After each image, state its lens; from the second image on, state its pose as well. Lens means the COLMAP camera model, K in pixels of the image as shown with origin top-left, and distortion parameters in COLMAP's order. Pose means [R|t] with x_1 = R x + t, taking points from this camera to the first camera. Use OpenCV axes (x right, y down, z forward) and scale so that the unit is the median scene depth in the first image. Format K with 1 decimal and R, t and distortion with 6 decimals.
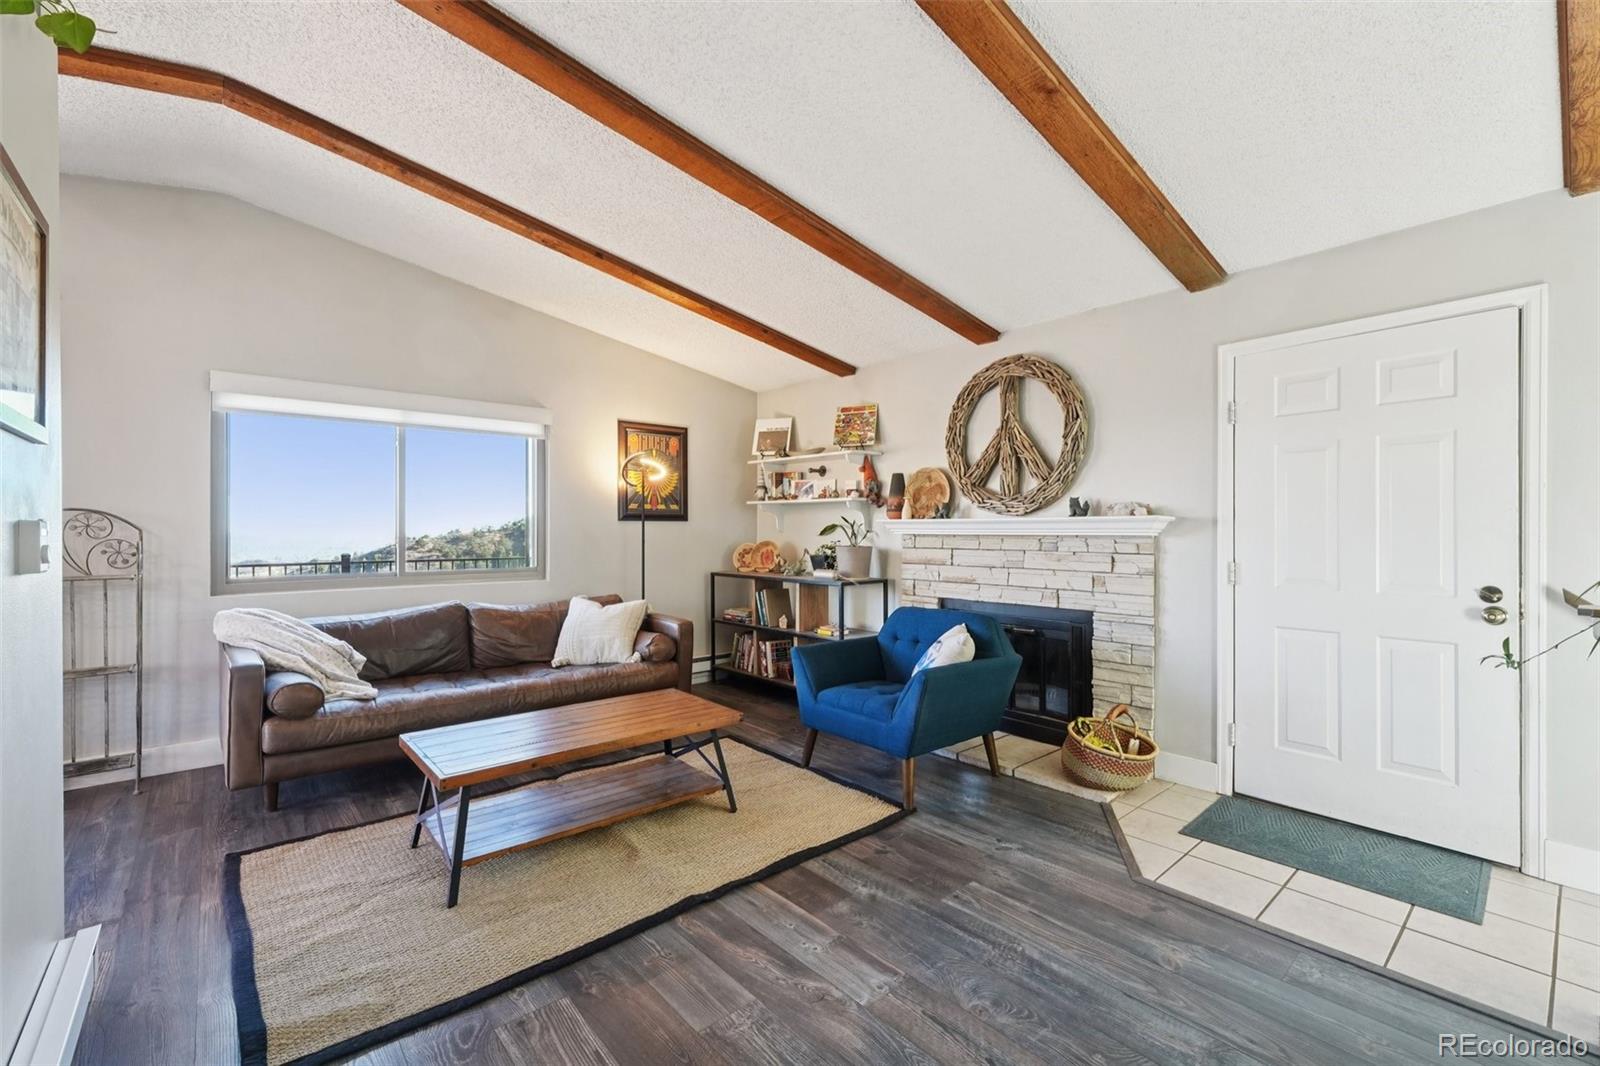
lens RADIAL K [[681.7, 0, 799.8], [0, 681.7, 531.6], [0, 0, 1]] dist [0.001392, -0.000542]
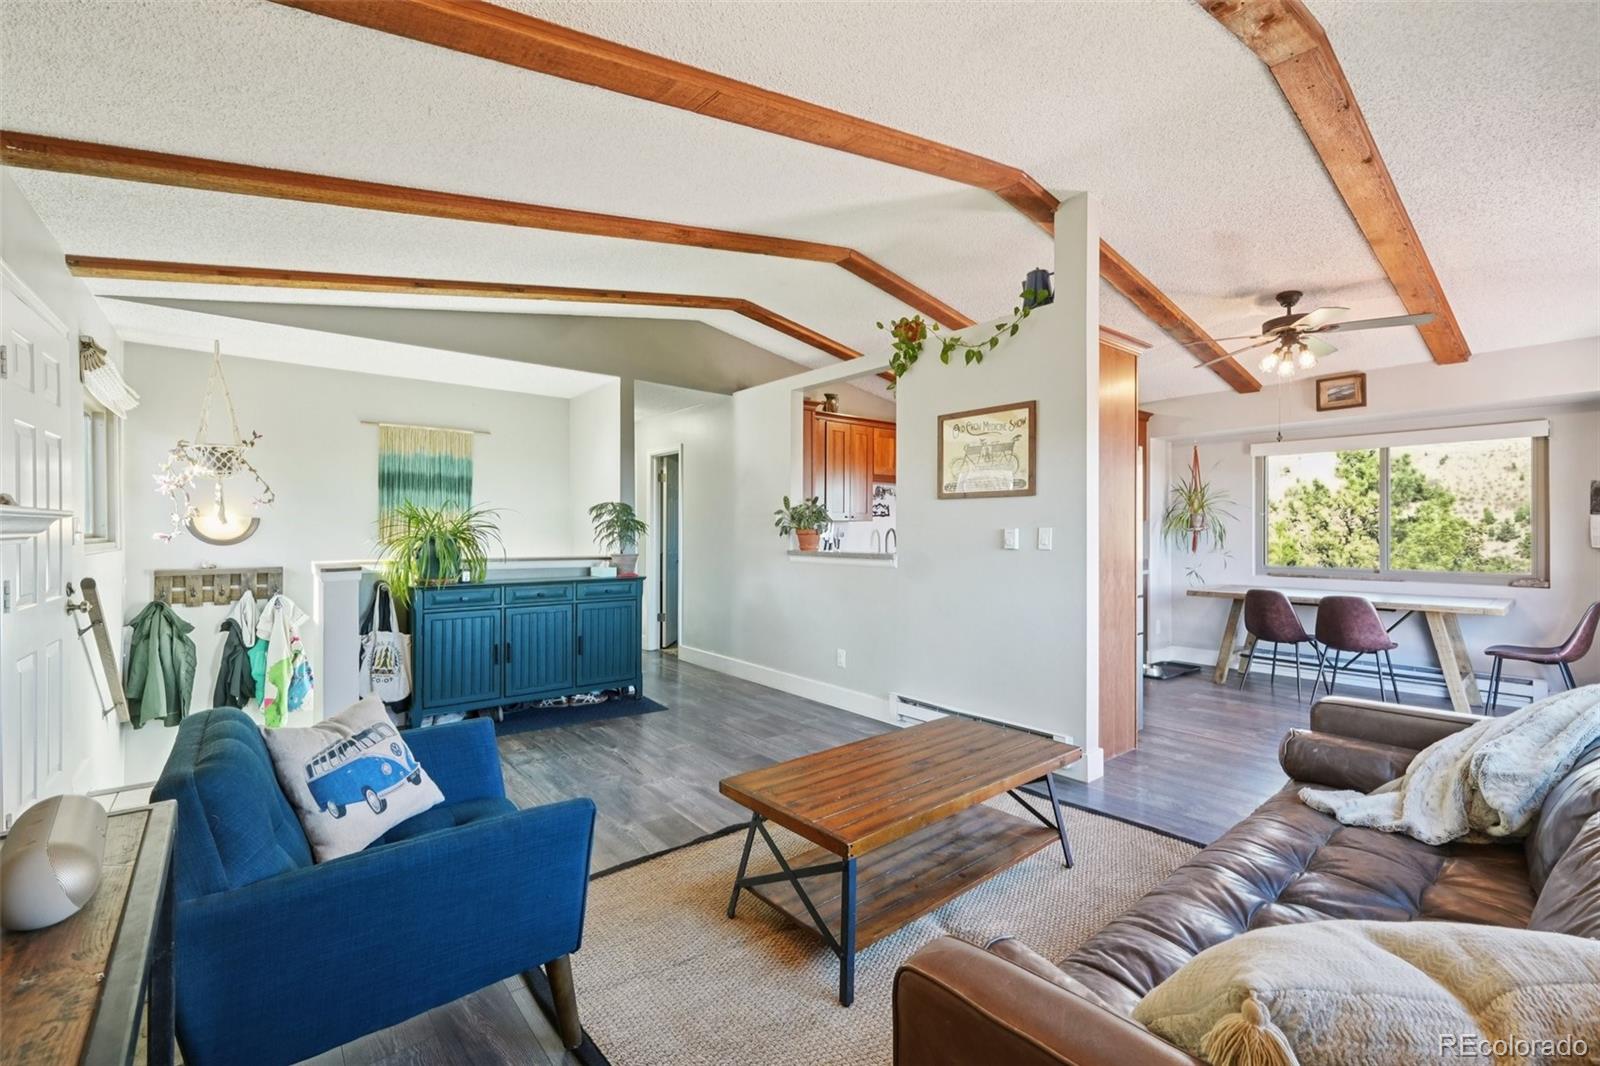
lens RADIAL K [[681.7, 0, 804.4], [0, 681.7, 532.6], [0, 0, 1]] dist [0.001392, -0.000542]
pose [[-0.999930, -0.001889, 0.011691, -0.245205], [-0.001861, 0.999995, 0.002388, -0.008046], [-0.011696, 0.002366, -0.999929, 2.323880]]
